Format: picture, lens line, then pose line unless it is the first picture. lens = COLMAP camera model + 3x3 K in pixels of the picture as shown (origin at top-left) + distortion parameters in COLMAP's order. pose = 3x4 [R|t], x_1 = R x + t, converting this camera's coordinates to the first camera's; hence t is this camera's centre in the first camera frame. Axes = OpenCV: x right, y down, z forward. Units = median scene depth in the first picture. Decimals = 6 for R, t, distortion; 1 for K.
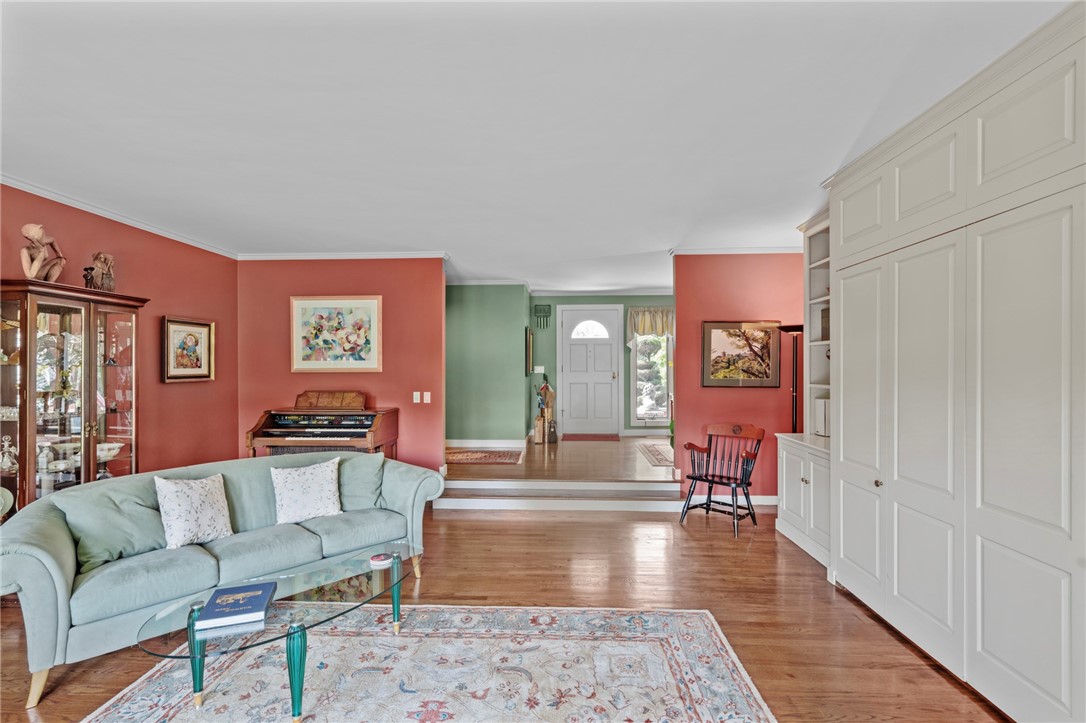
lens RADIAL K [[493.7, 0, 537.9], [0, 493.7, 364.7], [0, 0, 1]] dist [-0.005958, 0.001727]
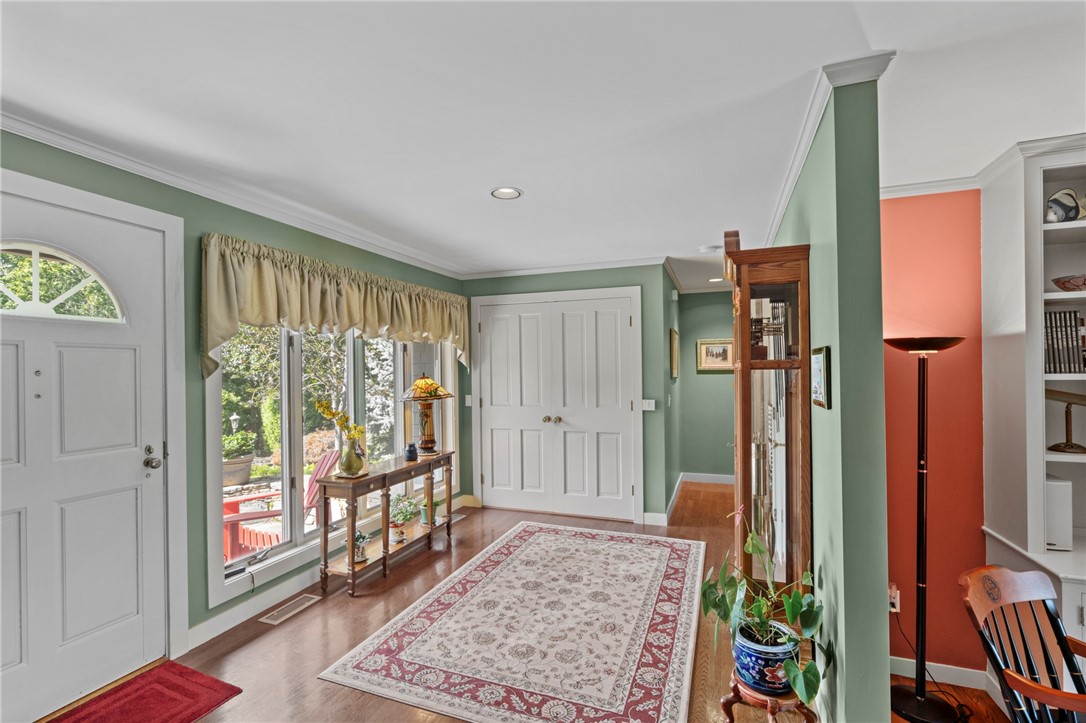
lens RADIAL K [[493.7, 0, 537.7], [0, 493.7, 368.1], [0, 0, 1]] dist [-0.005958, 0.001727]
pose [[0.299117, 0.004254, 0.954207, -0.081692], [0.007232, 0.999951, -0.006725, -0.042850], [-0.954189, 0.008912, 0.299071, 1.129318]]
